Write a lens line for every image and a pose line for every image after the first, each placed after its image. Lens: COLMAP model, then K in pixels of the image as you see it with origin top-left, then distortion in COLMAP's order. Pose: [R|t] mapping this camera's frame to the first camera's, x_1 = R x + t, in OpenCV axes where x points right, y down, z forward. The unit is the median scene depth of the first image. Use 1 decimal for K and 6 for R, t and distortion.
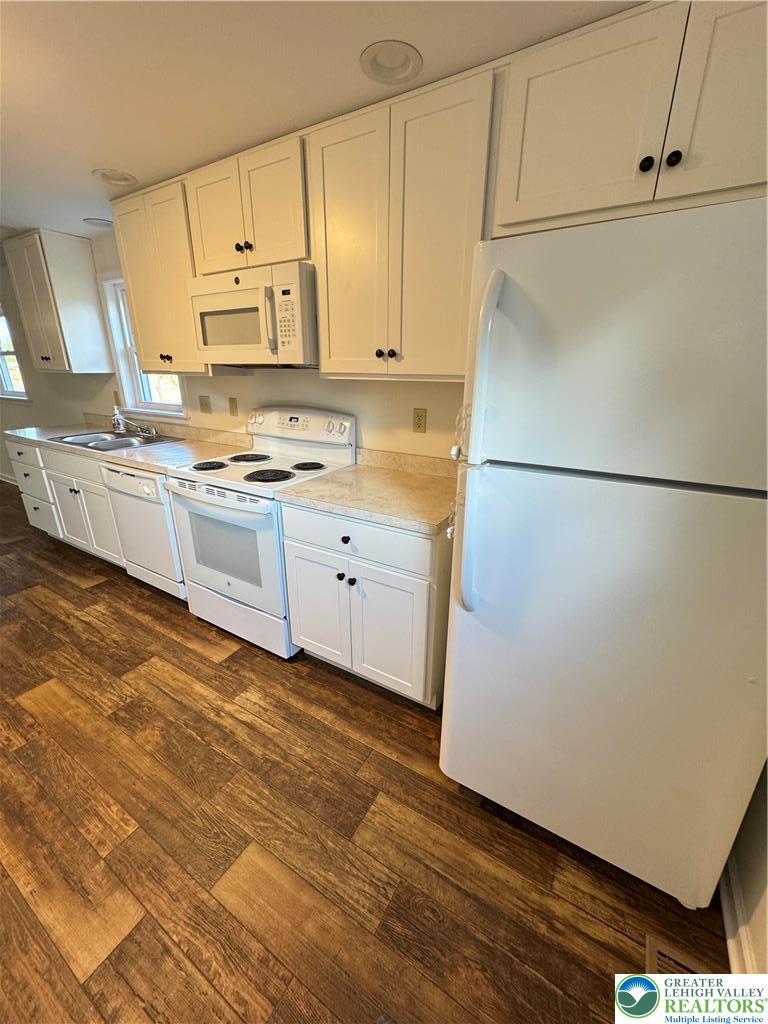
lens RADIAL K [[407.2, 0, 385.3], [0, 407.2, 512.1], [0, 0, 1]] dist [-0.000865, 0.000351]
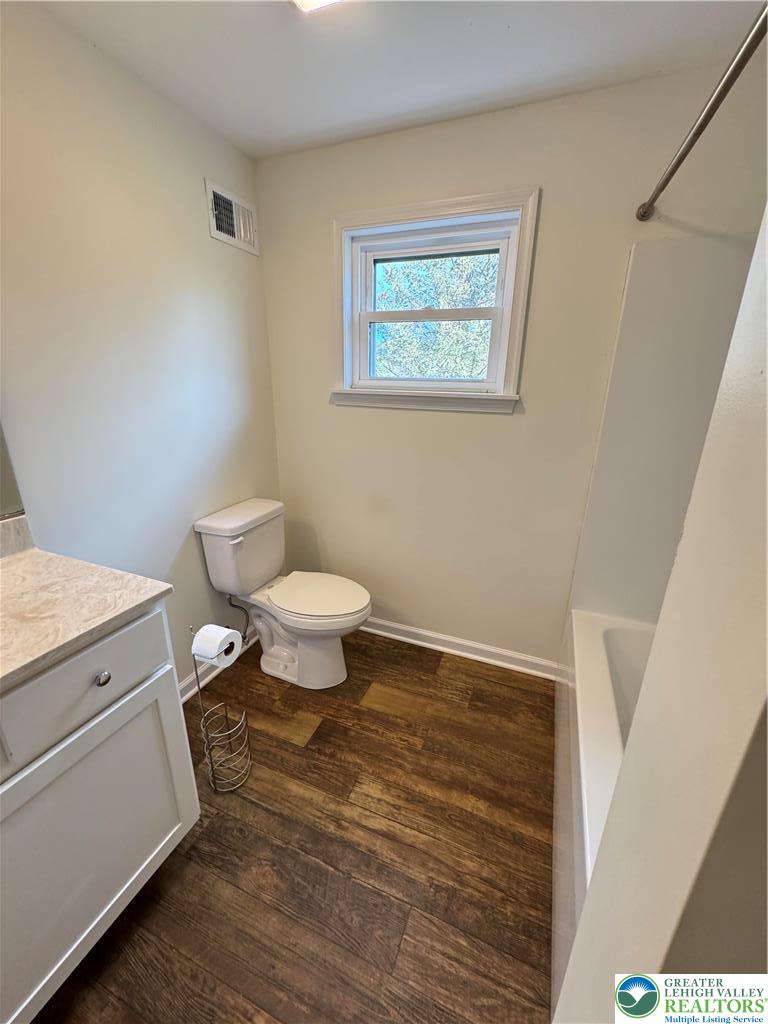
lens RADIAL K [[407.2, 0, 385.3], [0, 407.2, 512.1], [0, 0, 1]] dist [-0.000865, 0.000351]
pose [[0.988141, -0.053928, 0.143771, -0.368309], [0.057229, 0.998182, -0.018922, -0.057687], [-0.142489, 0.026925, 0.989430, 0.206116]]
